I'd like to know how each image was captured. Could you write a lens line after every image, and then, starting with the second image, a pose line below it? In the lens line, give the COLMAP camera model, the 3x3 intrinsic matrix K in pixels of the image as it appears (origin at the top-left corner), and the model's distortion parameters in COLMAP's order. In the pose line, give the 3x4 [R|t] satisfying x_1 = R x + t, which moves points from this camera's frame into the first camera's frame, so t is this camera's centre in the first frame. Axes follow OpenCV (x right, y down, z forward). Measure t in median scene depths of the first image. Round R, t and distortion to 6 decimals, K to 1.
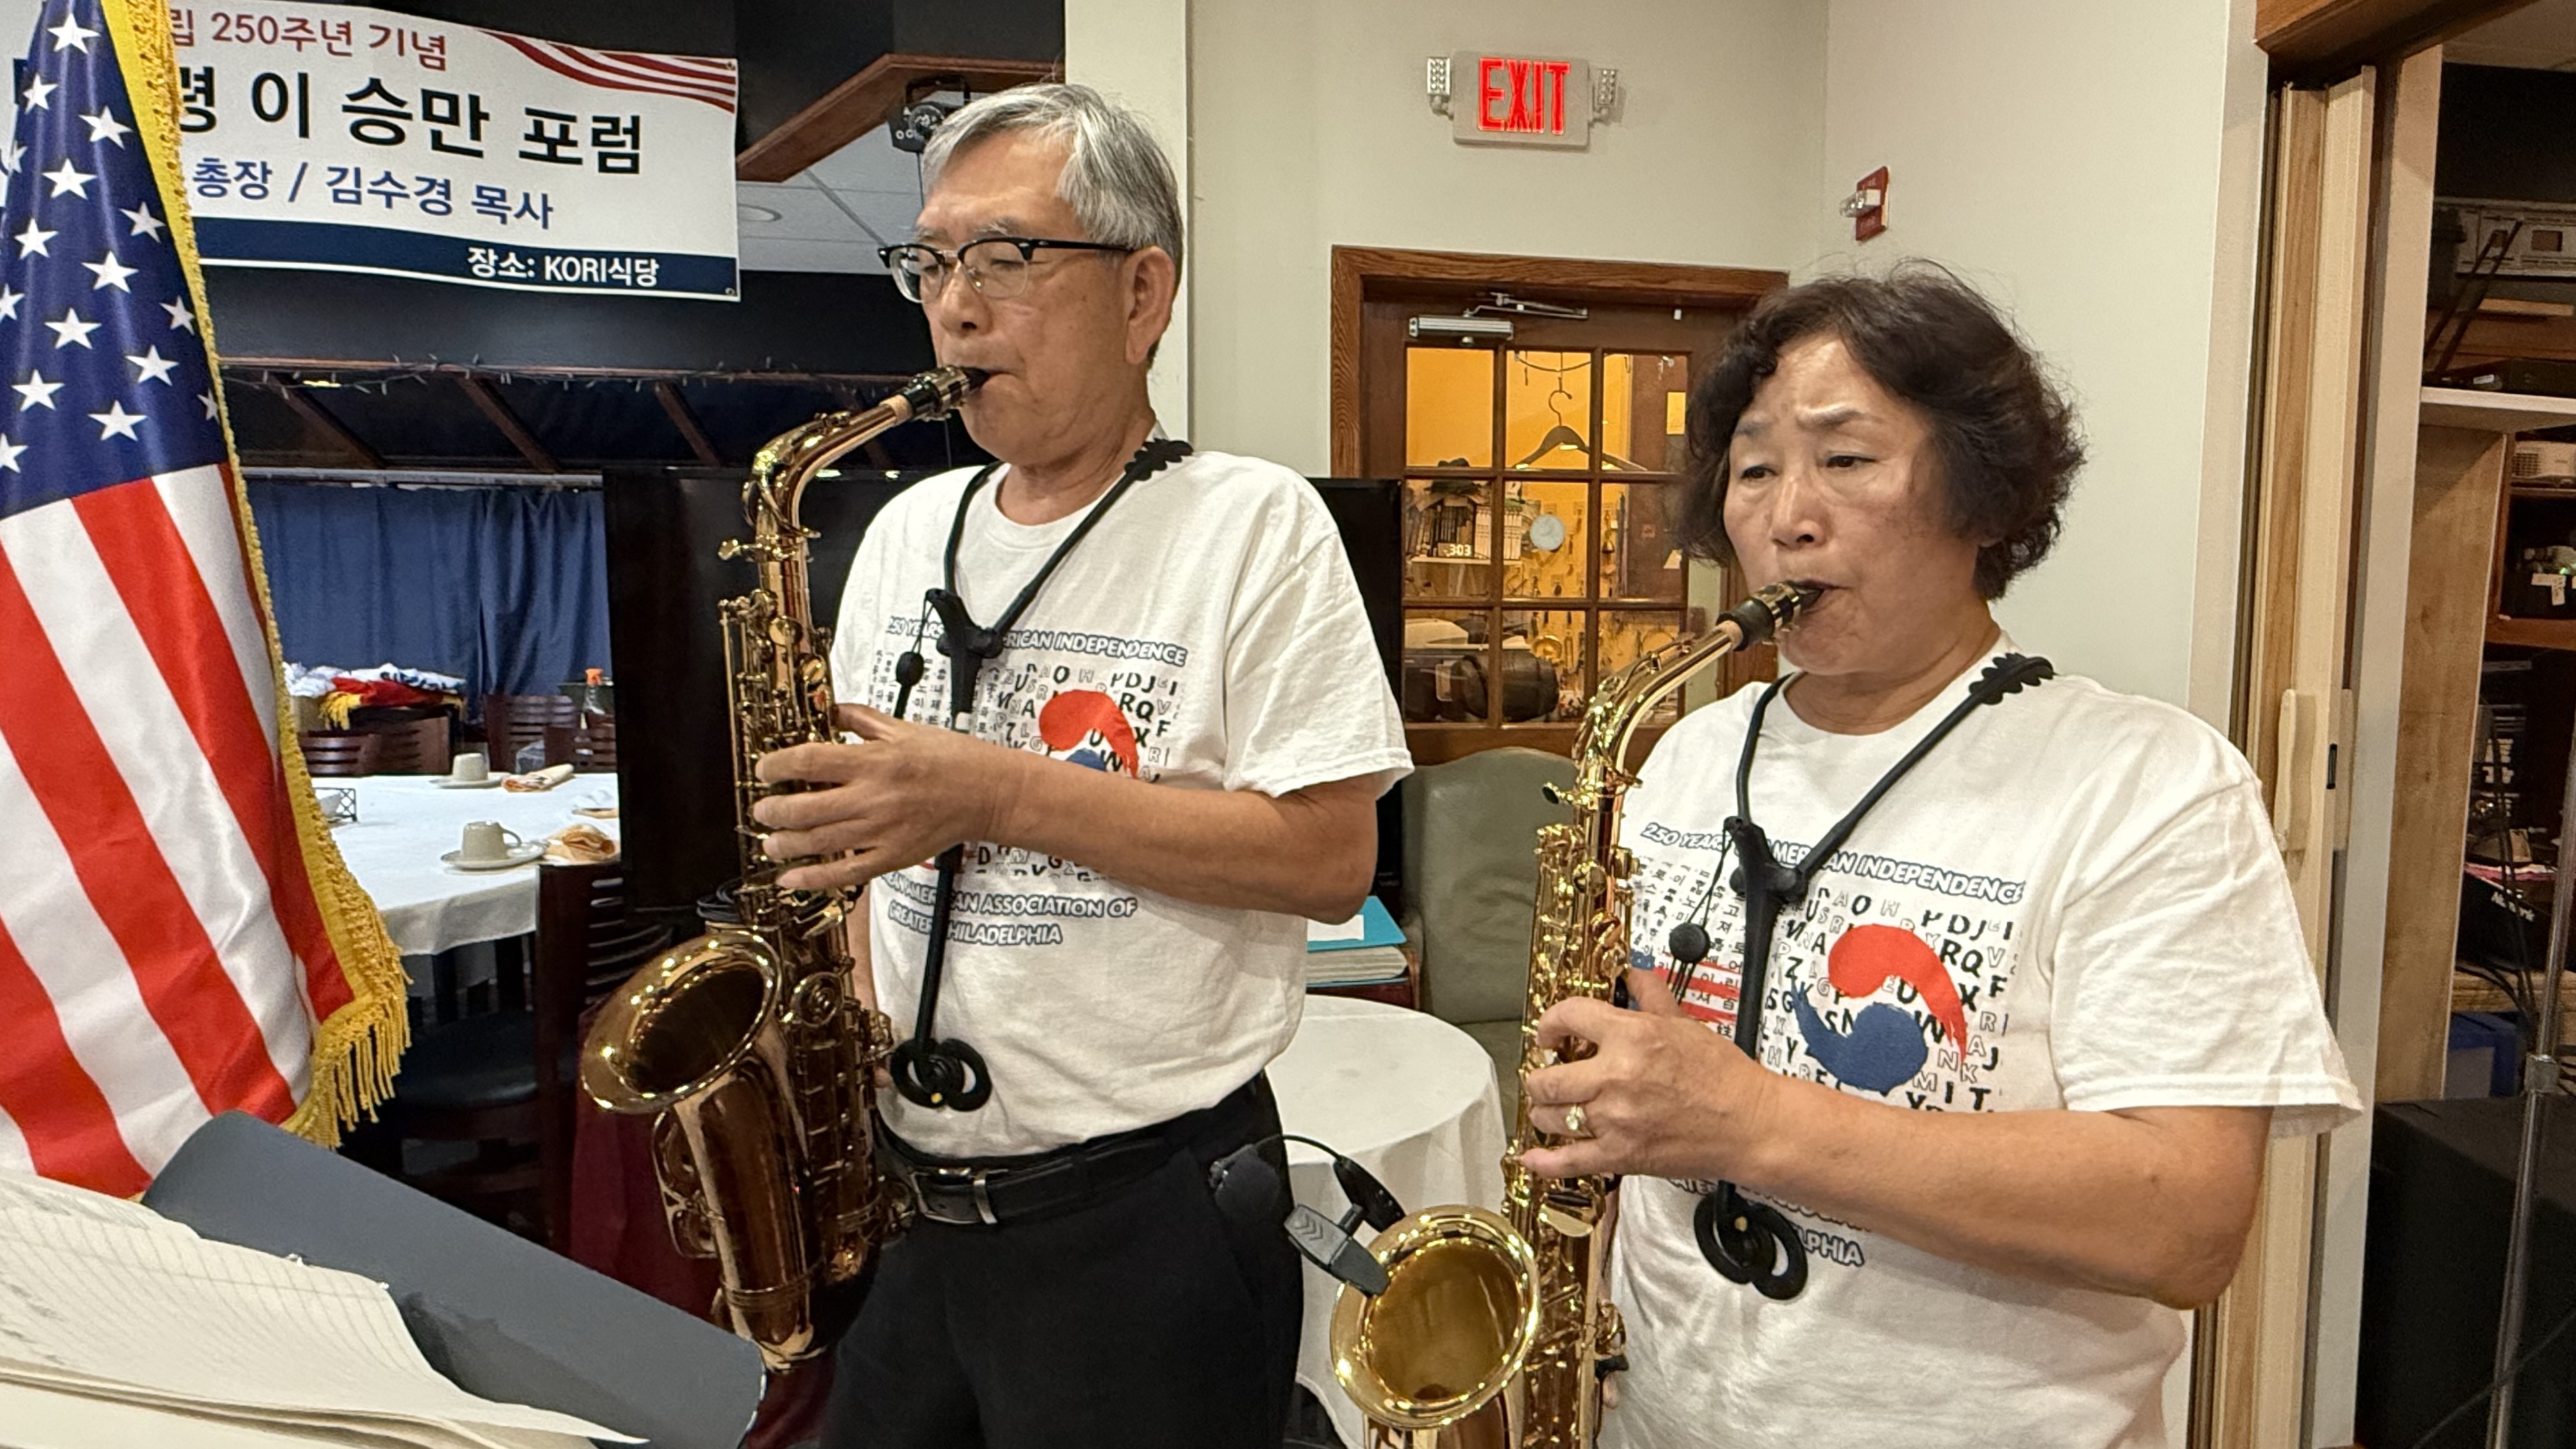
lens RADIAL K [[1329.5, 0, 1490.4], [0, 1329.5, 678.6], [0, 0, 1]] dist [0.000116, -0.002046]
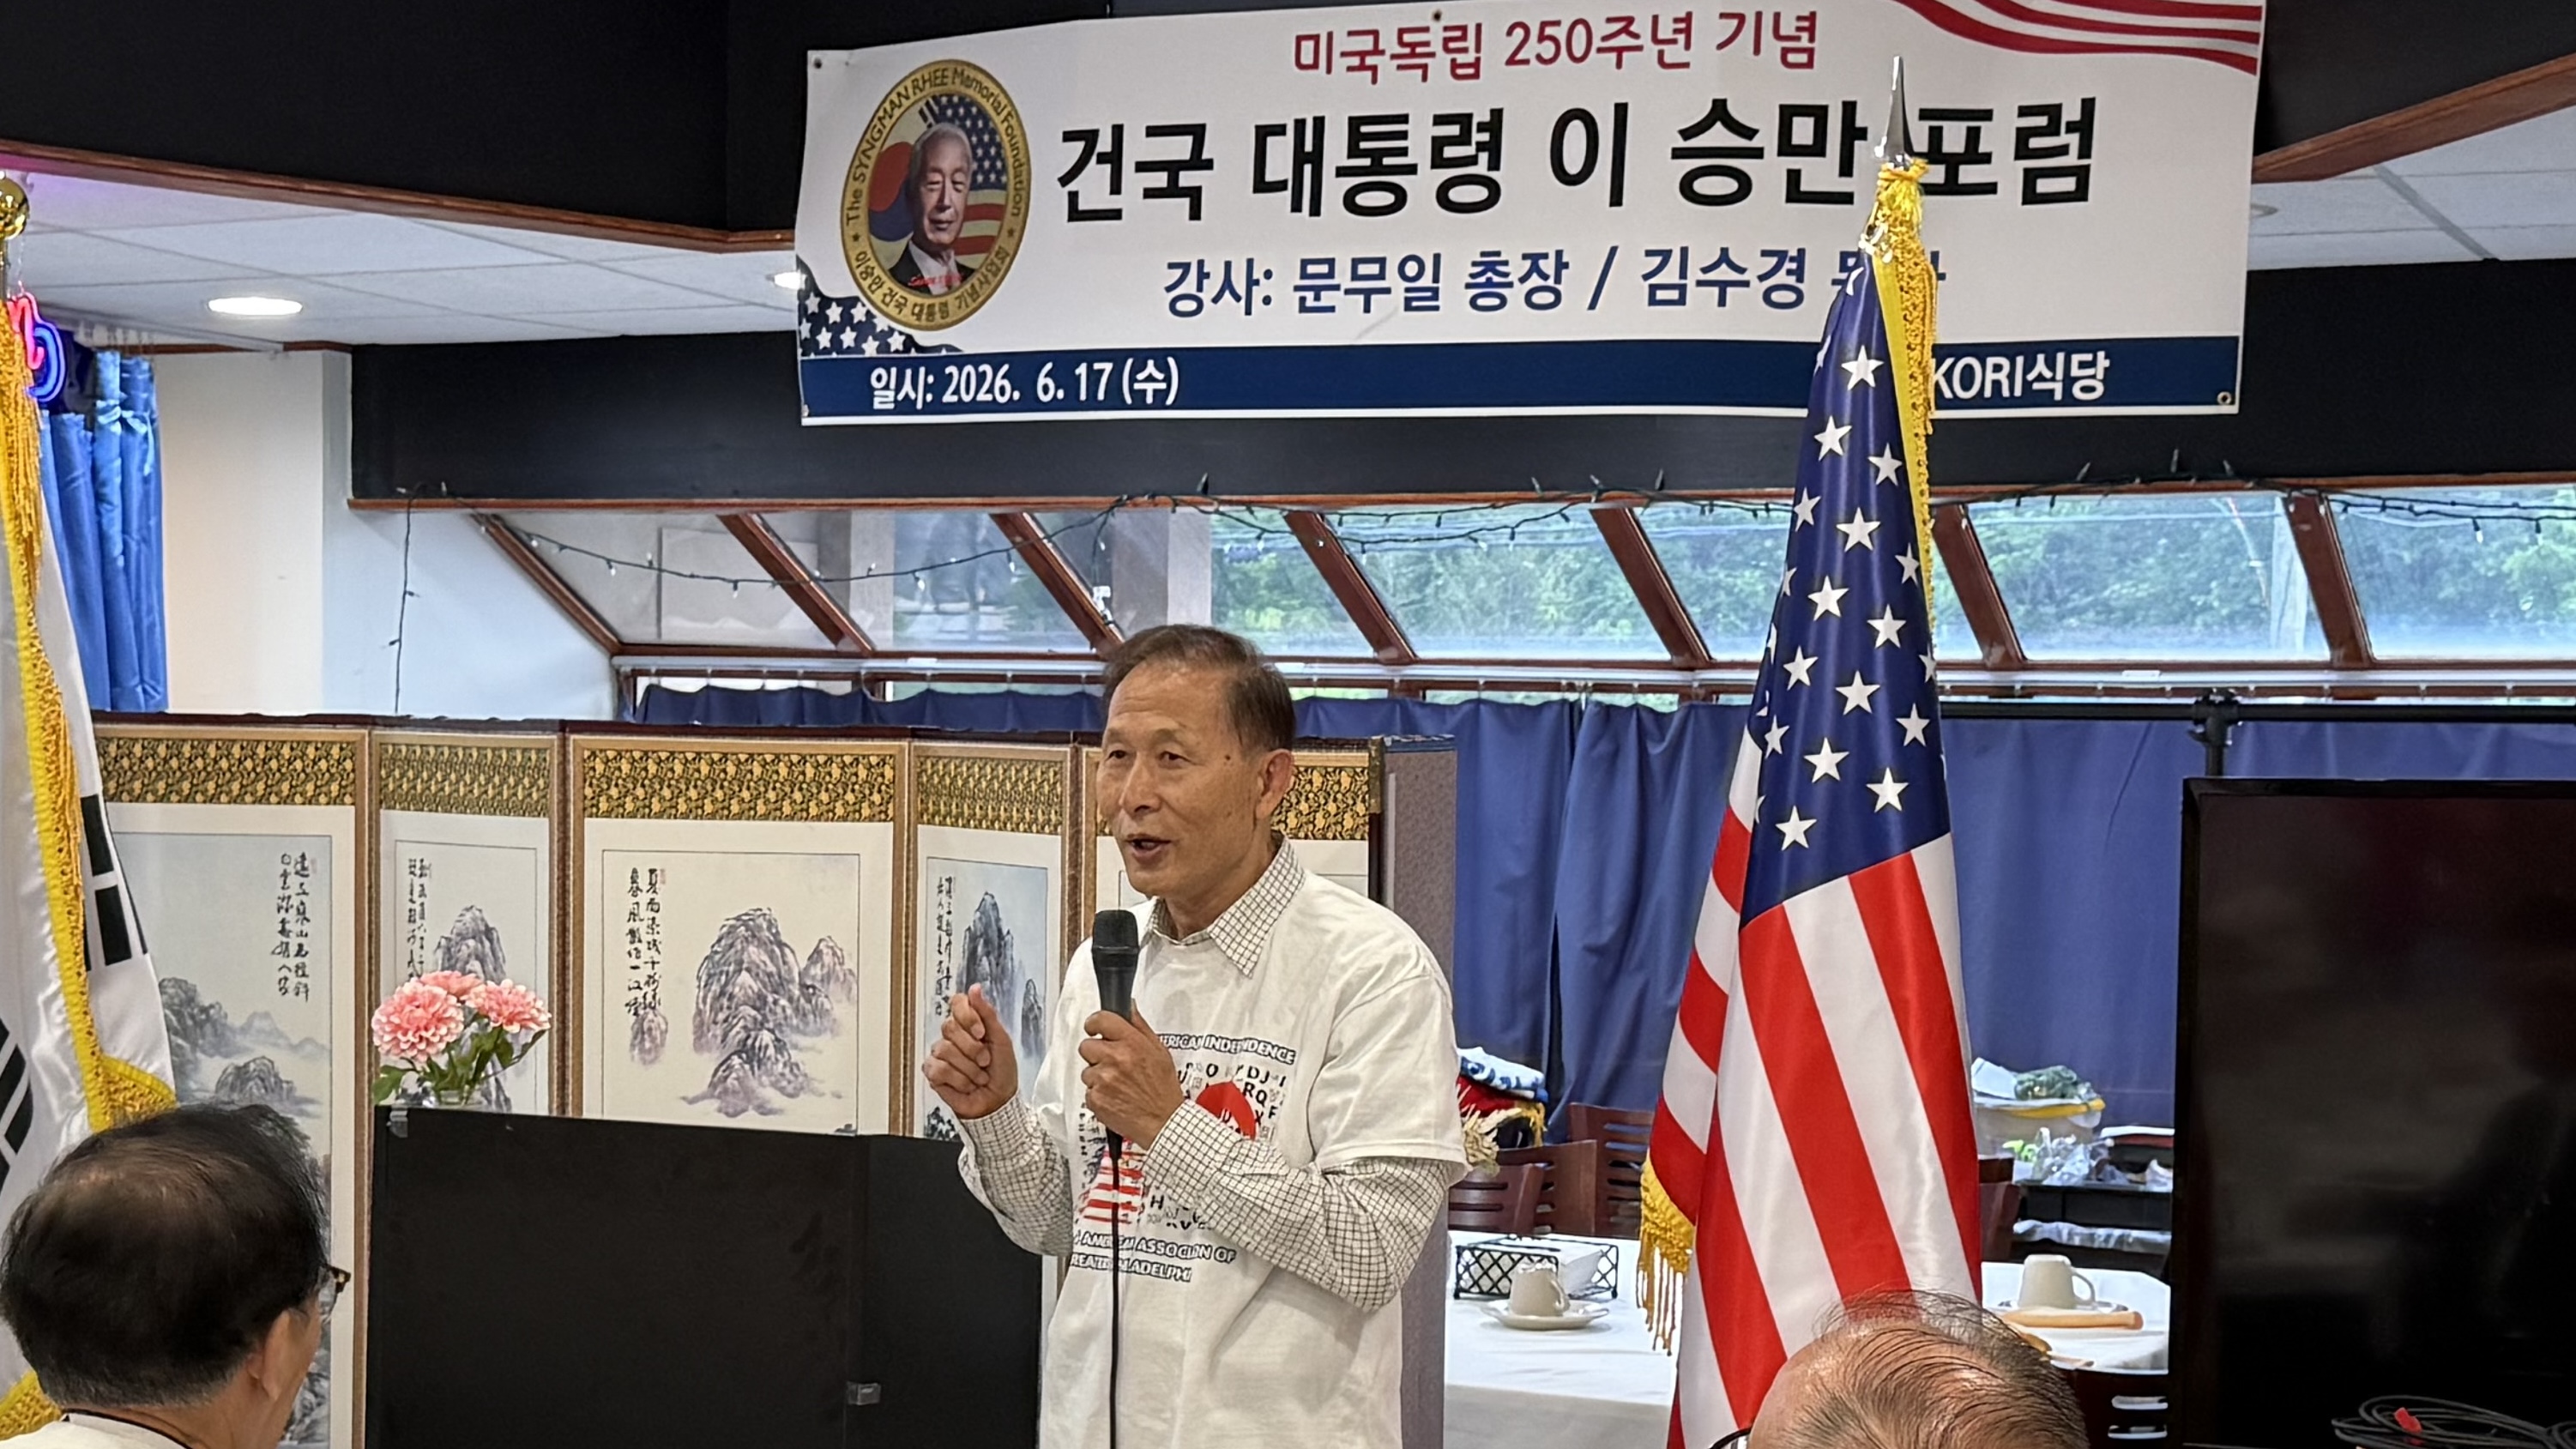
lens RADIAL K [[4338.0, 0, 1155.4], [0, 4338.0, 1013.4], [0, 0, 1]] dist [0.163740, -0.120786]
pose [[0.820612, 0.041786, -0.569956, 0.119524], [-0.057055, 0.998331, -0.008954, 0.004740], [0.568631, 0.039867, 0.821626, -0.791643]]
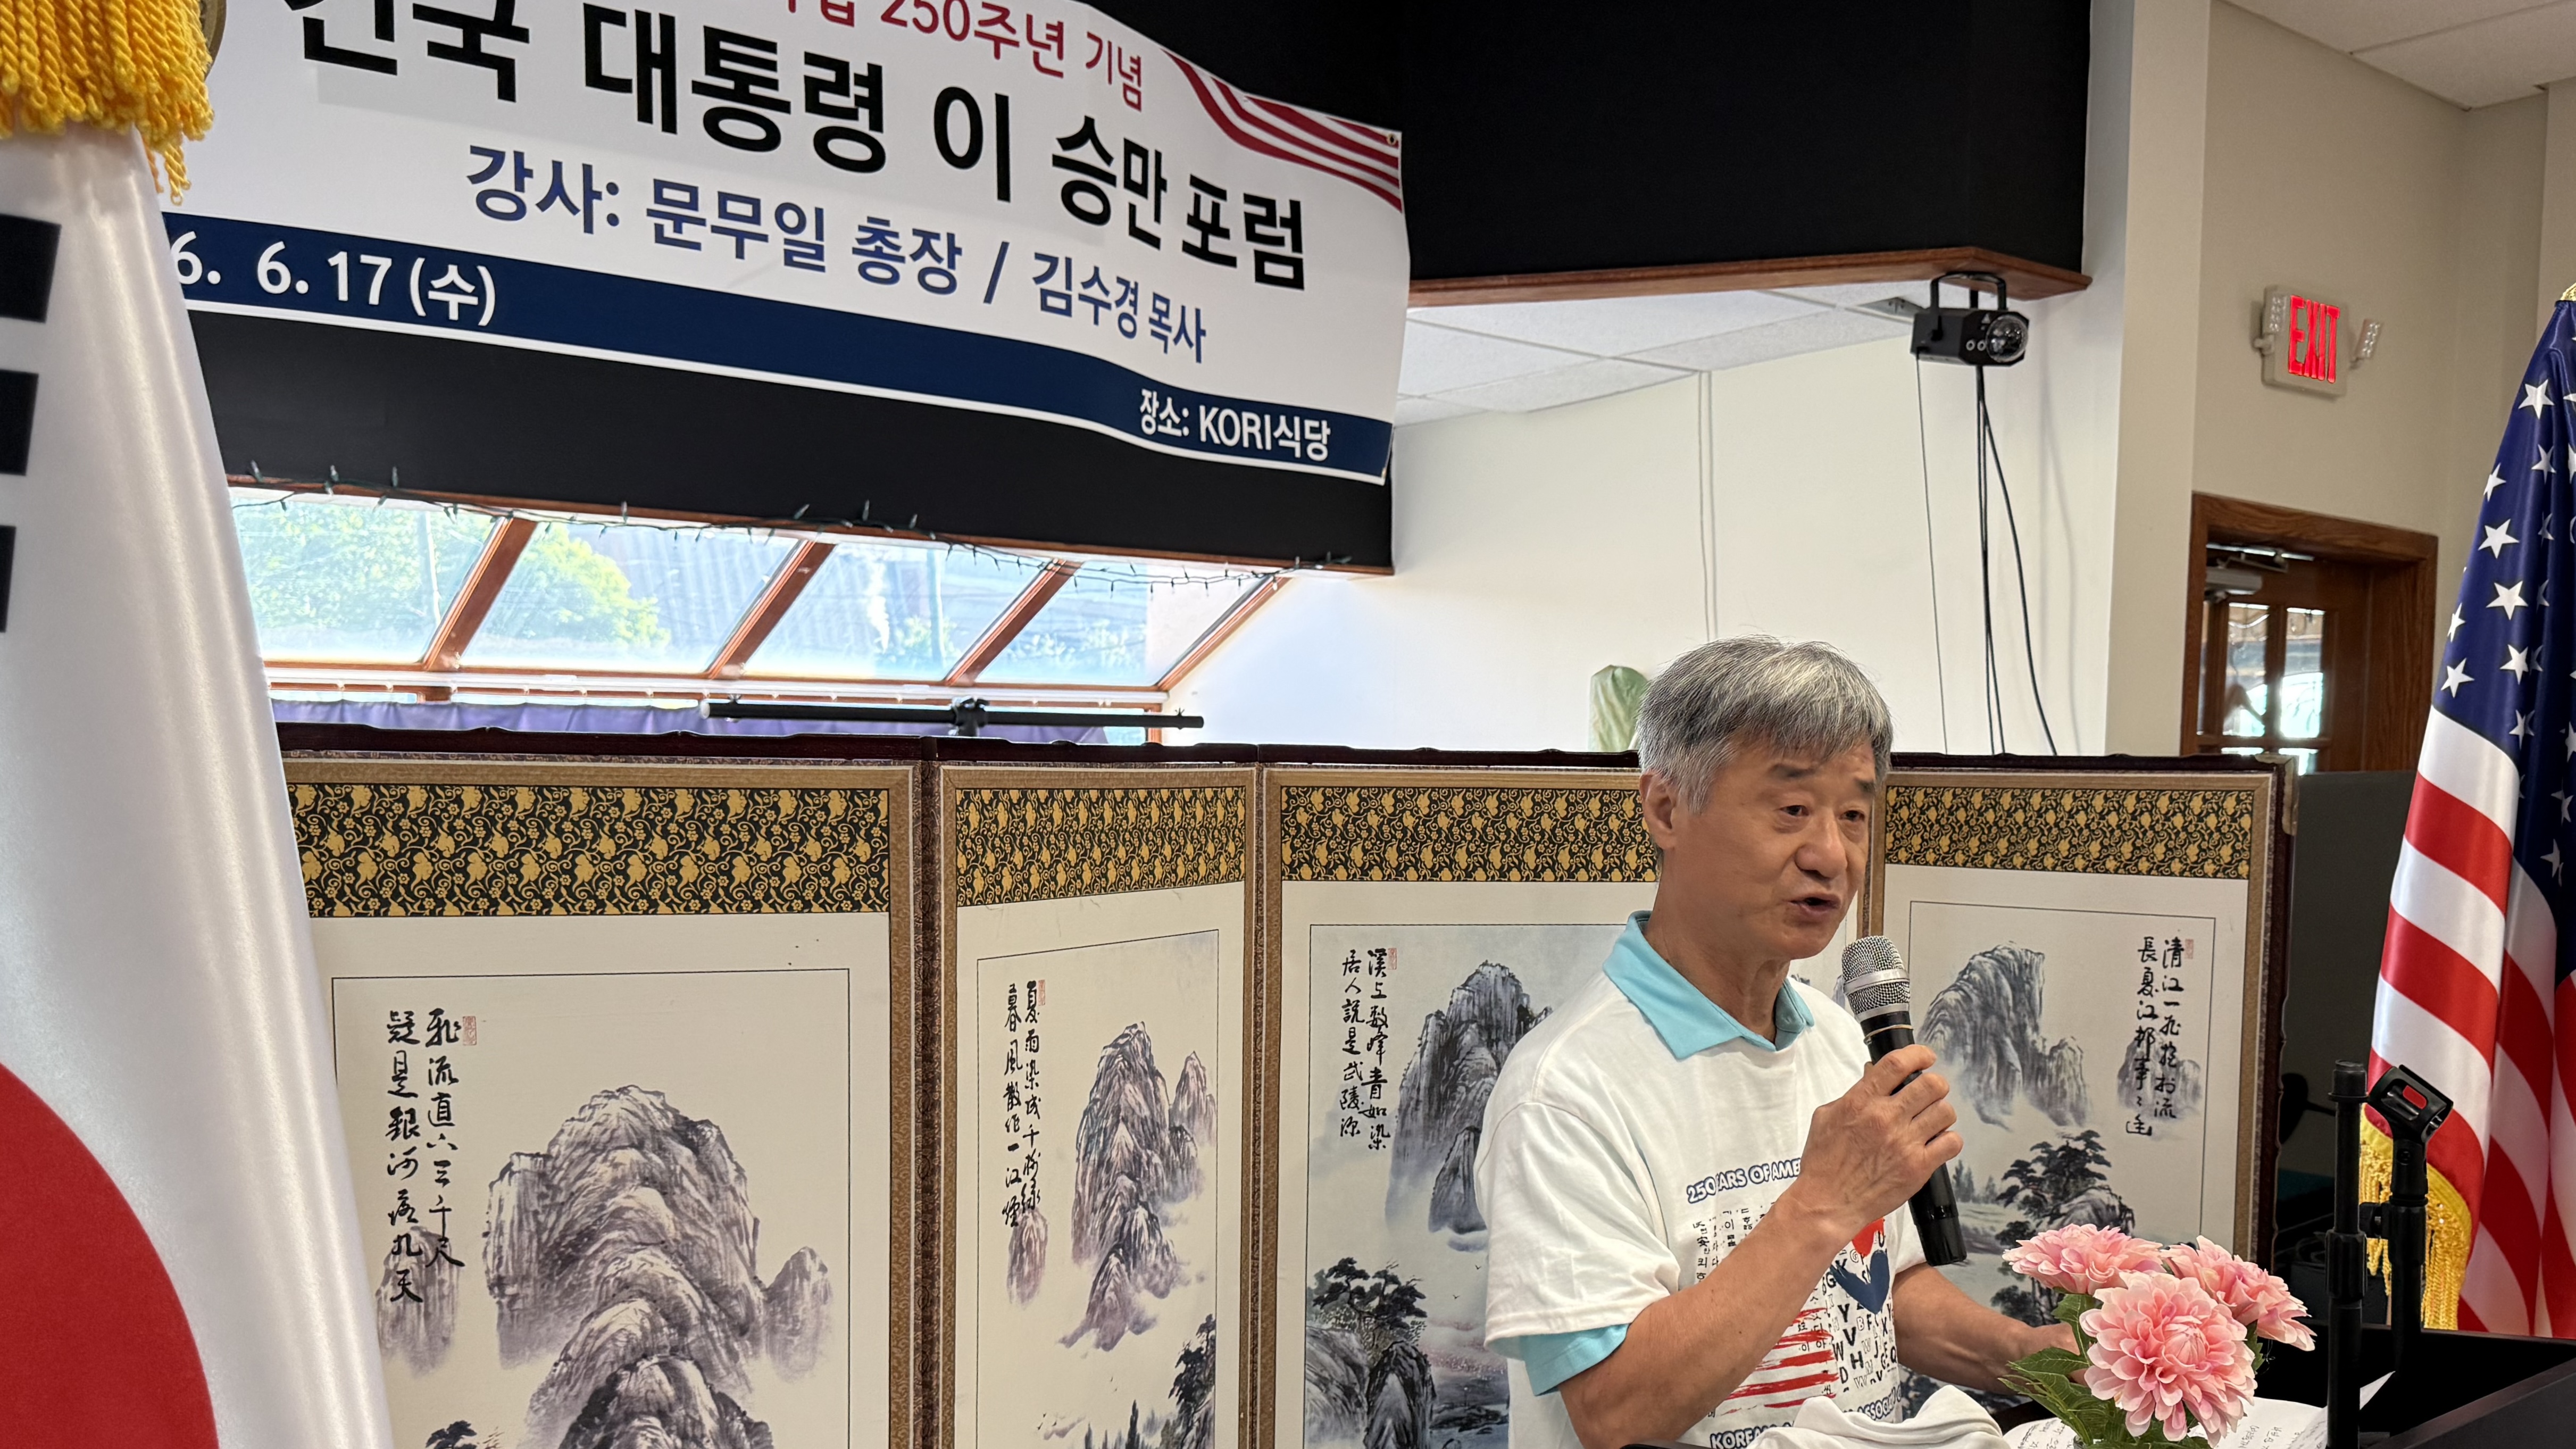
lens RADIAL K [[2181.7, 0, 1427.0], [0, 2181.7, 943.9], [0, 0, 1]] dist [0.102588, -0.236212]
pose [[0.856418, -0.040527, 0.514690, -1.239831], [0.037434, 0.999165, 0.016387, -0.071305], [-0.514924, 0.005233, 0.857220, 0.024641]]
